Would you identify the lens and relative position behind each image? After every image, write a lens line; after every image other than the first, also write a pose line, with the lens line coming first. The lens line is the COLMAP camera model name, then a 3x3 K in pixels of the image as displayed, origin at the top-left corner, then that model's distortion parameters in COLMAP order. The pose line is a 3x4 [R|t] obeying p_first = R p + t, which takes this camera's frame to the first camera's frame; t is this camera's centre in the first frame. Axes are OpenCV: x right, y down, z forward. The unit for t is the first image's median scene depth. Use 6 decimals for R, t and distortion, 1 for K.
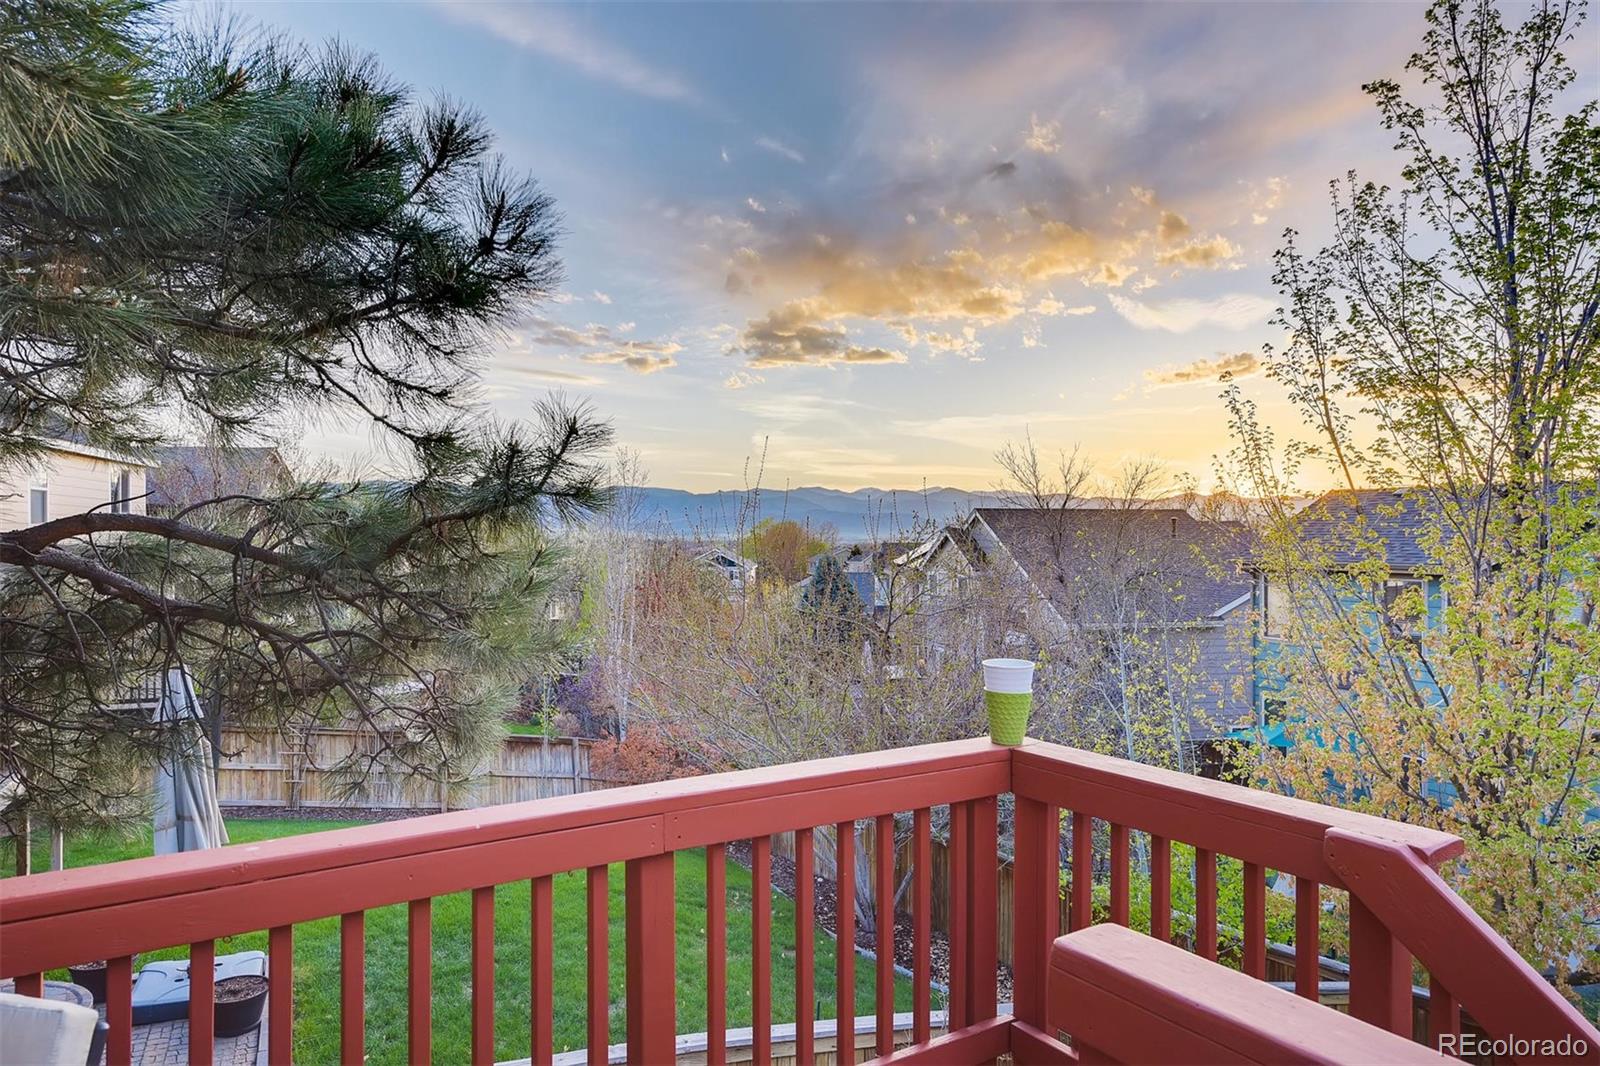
lens RADIAL K [[1044.7, 0, 801.2], [0, 1044.7, 527.5], [0, 0, 1]] dist [-0.004421, 0.000492]
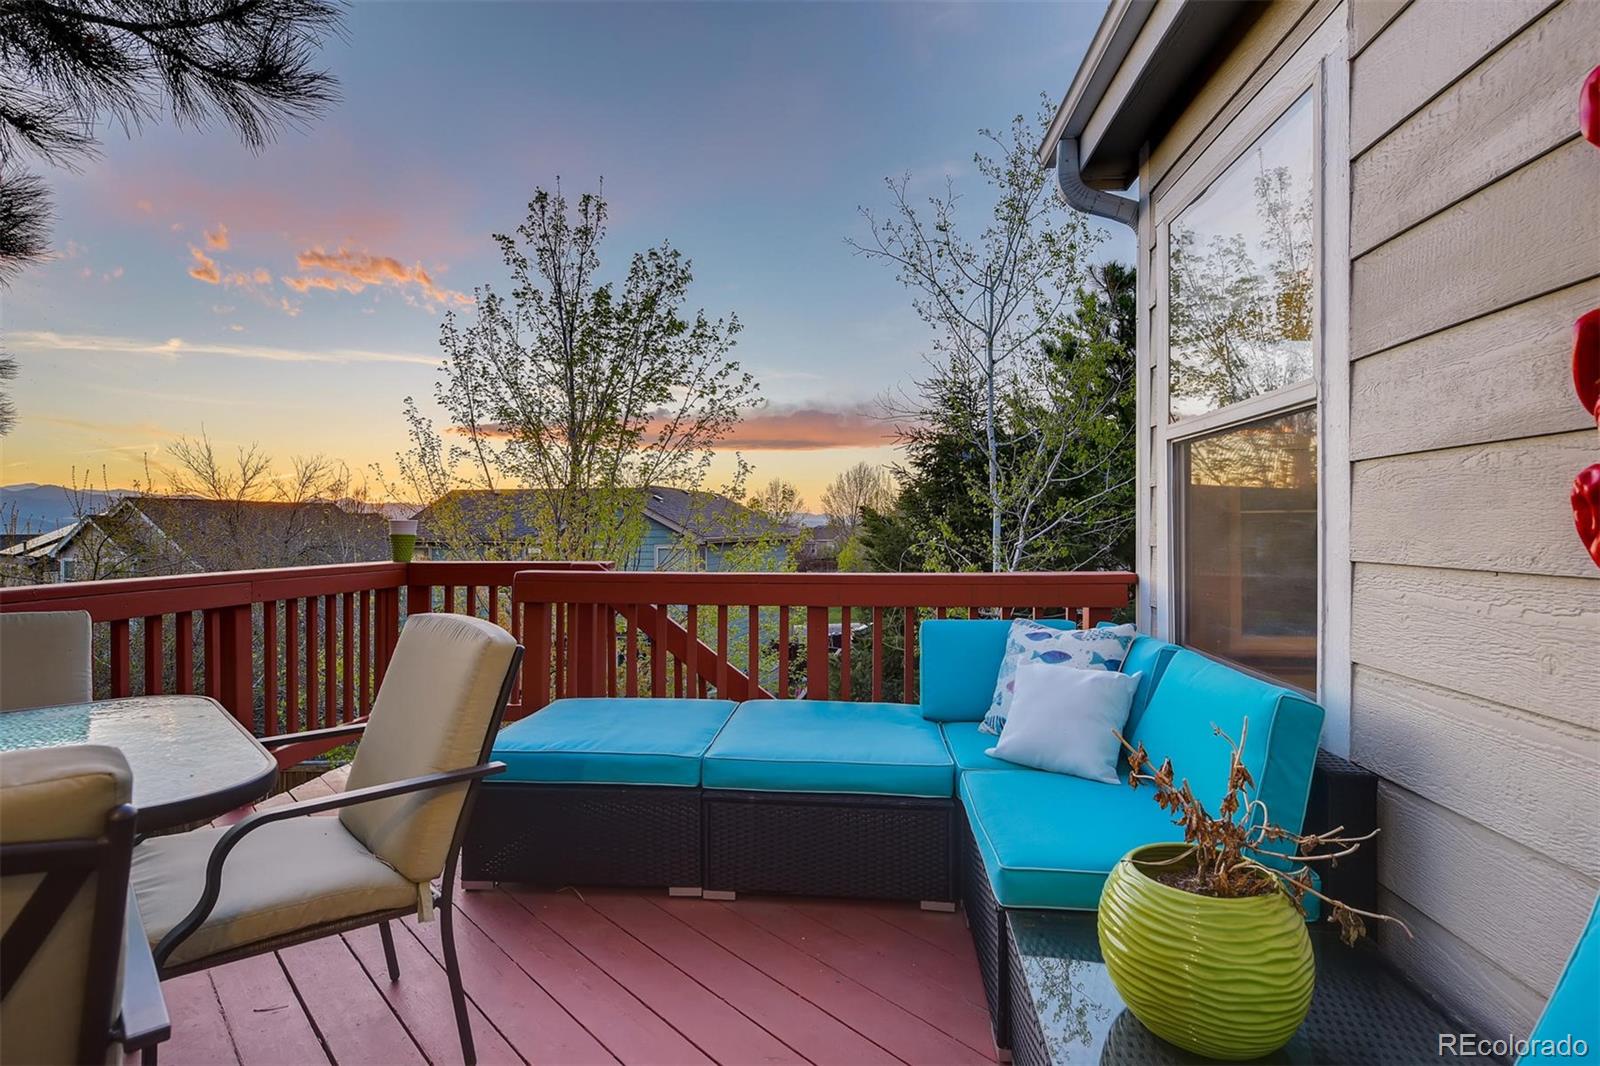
lens RADIAL K [[796.2, 0, 797.9], [0, 796.2, 534.3], [0, 0, 1]] dist [-0.003200, 0.000929]
pose [[0.608544, 0.001451, 0.793519, -0.167793], [-0.001876, 0.999998, -0.000390, 0.049908], [-0.793518, -0.001251, 0.608545, -0.148810]]
